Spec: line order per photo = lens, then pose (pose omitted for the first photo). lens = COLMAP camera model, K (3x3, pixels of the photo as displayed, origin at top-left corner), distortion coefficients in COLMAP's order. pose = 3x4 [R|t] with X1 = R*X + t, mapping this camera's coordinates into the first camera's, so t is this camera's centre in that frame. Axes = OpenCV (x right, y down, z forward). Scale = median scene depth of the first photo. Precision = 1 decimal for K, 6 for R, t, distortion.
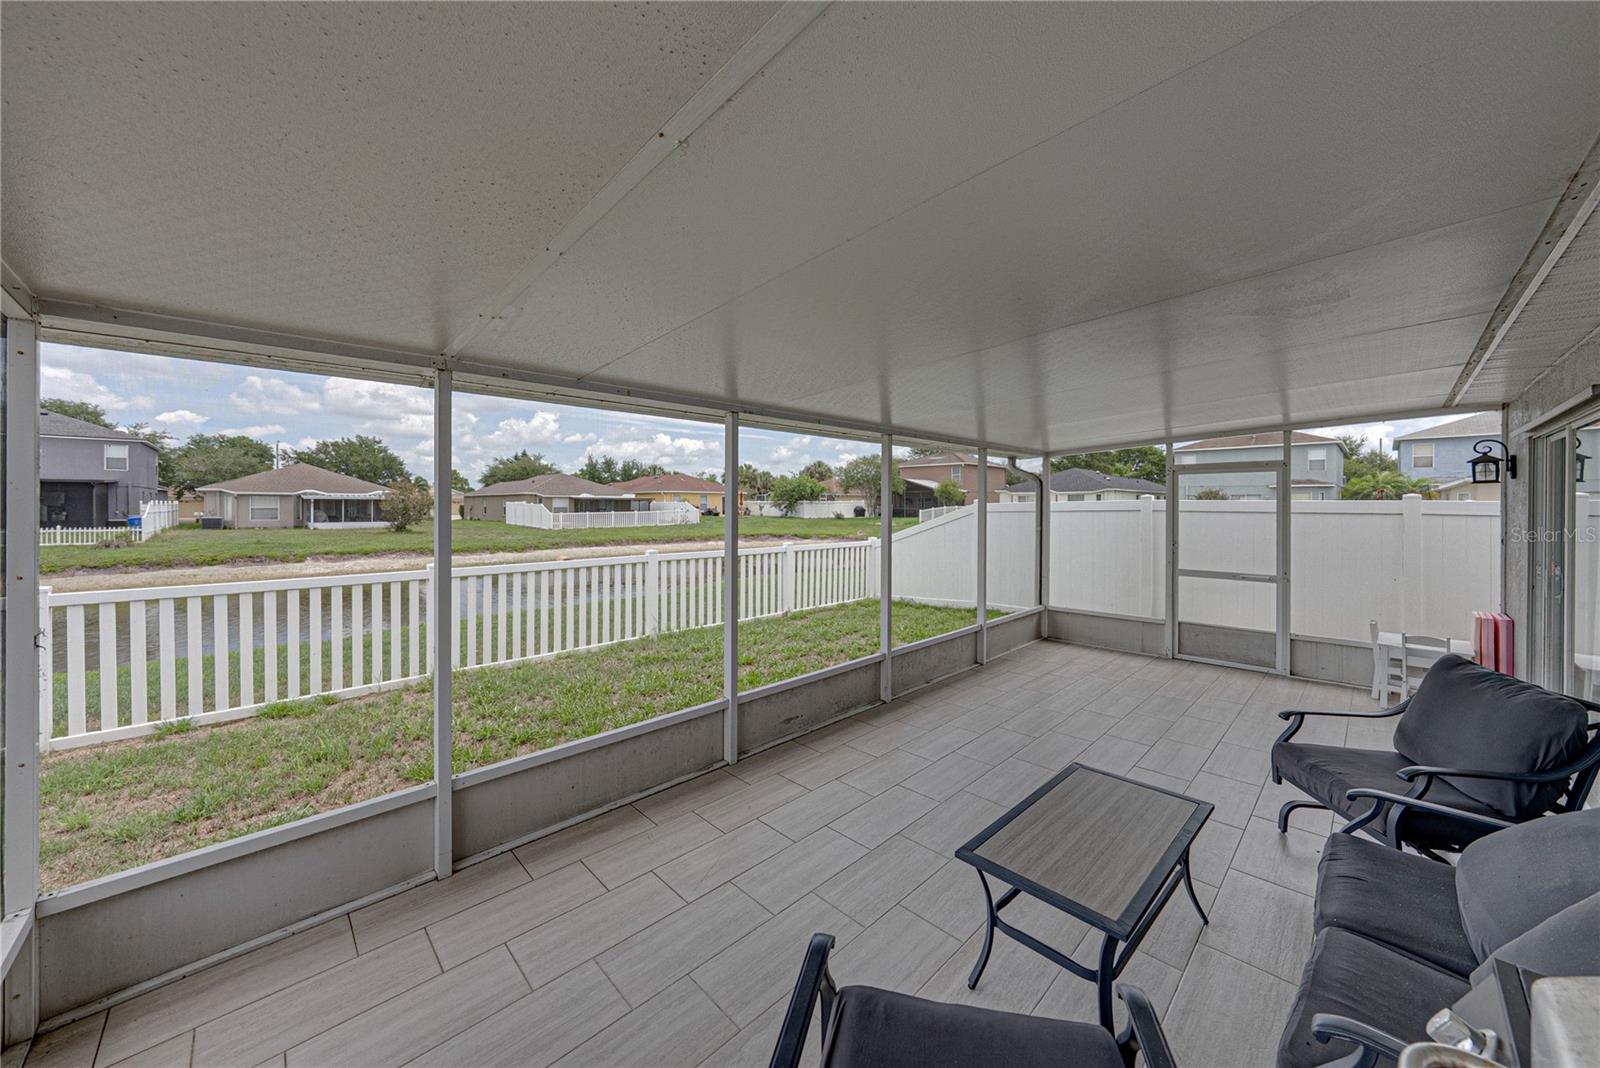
lens RADIAL K [[587.6, 0, 813.5], [0, 587.6, 508.1], [0, 0, 1]] dist [0.001760, 0.000155]
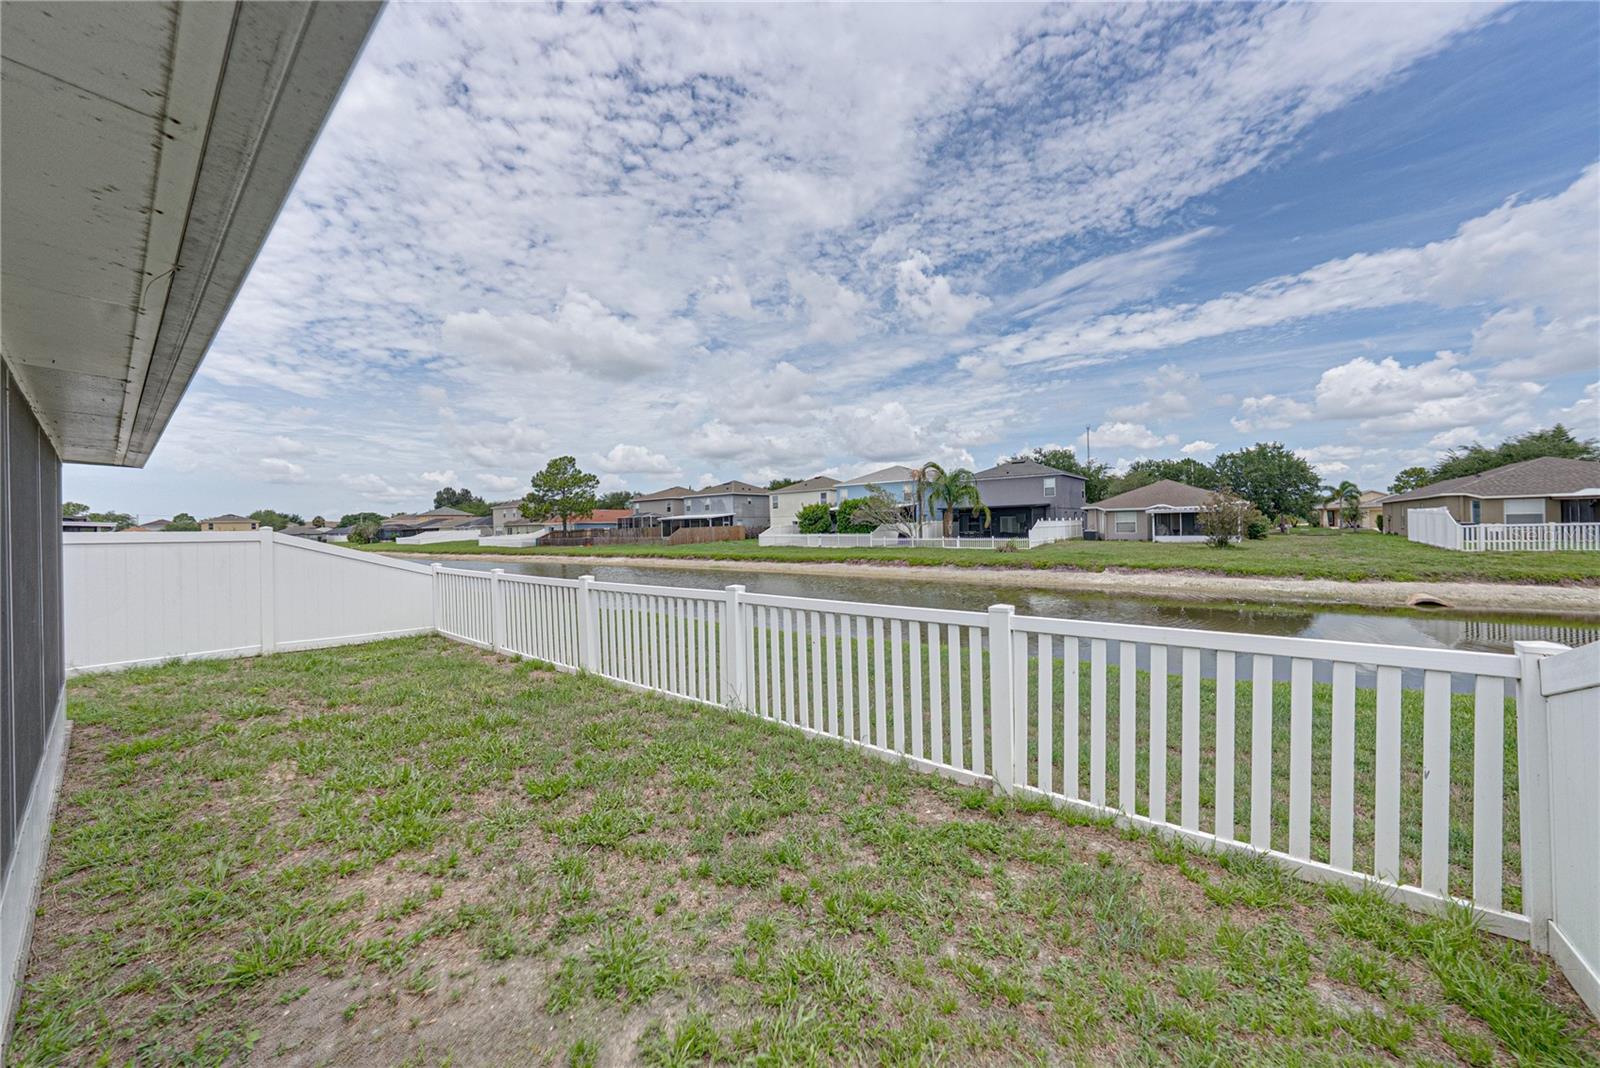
lens RADIAL K [[591.5, 0, 823.1], [0, 591.5, 523.1], [0, 0, 1]] dist [0.000101, 0.000010]
pose [[0.095227, -0.009346, -0.995412, 0.591365], [0.015622, 0.999847, -0.007893, 0.005197], [0.995333, -0.014798, 0.095358, 1.340655]]
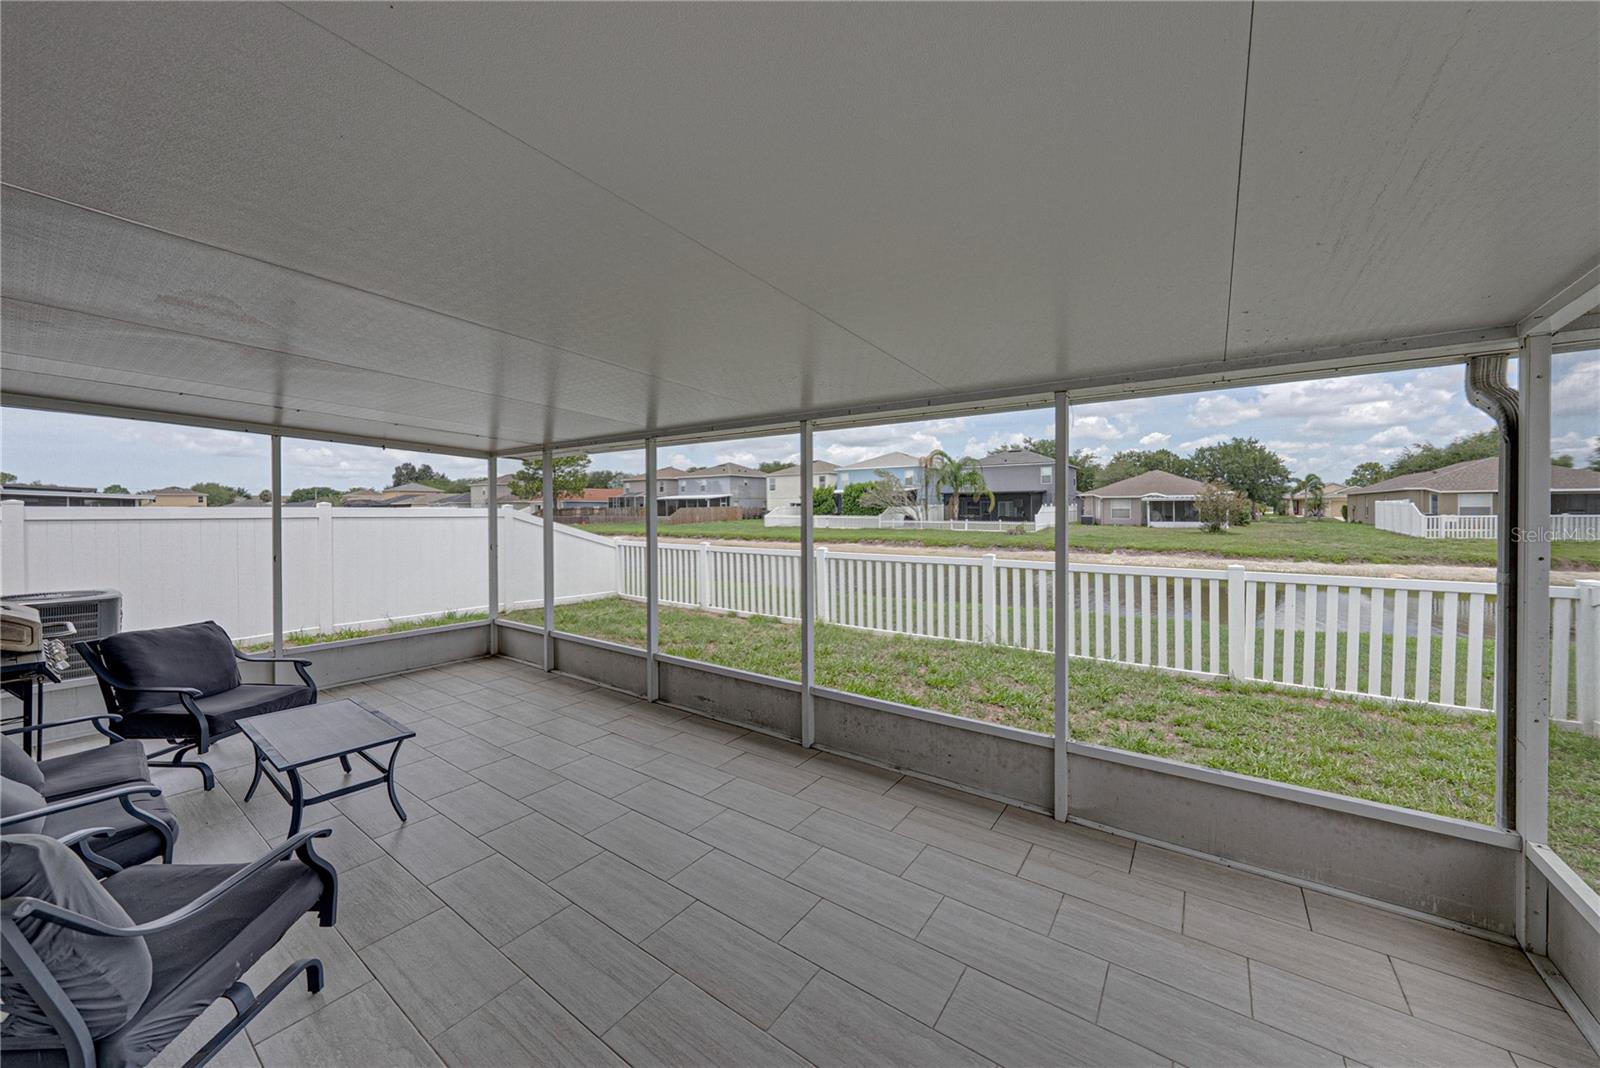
lens RADIAL K [[587.6, 0, 813.5], [0, 587.6, 508.1], [0, 0, 1]] dist [0.001760, 0.000155]
pose [[0.139936, -0.001938, -0.990159, 0.839009], [0.001972, 0.999997, -0.001678, -0.003720], [0.990159, -0.001717, 0.139940, 0.792824]]
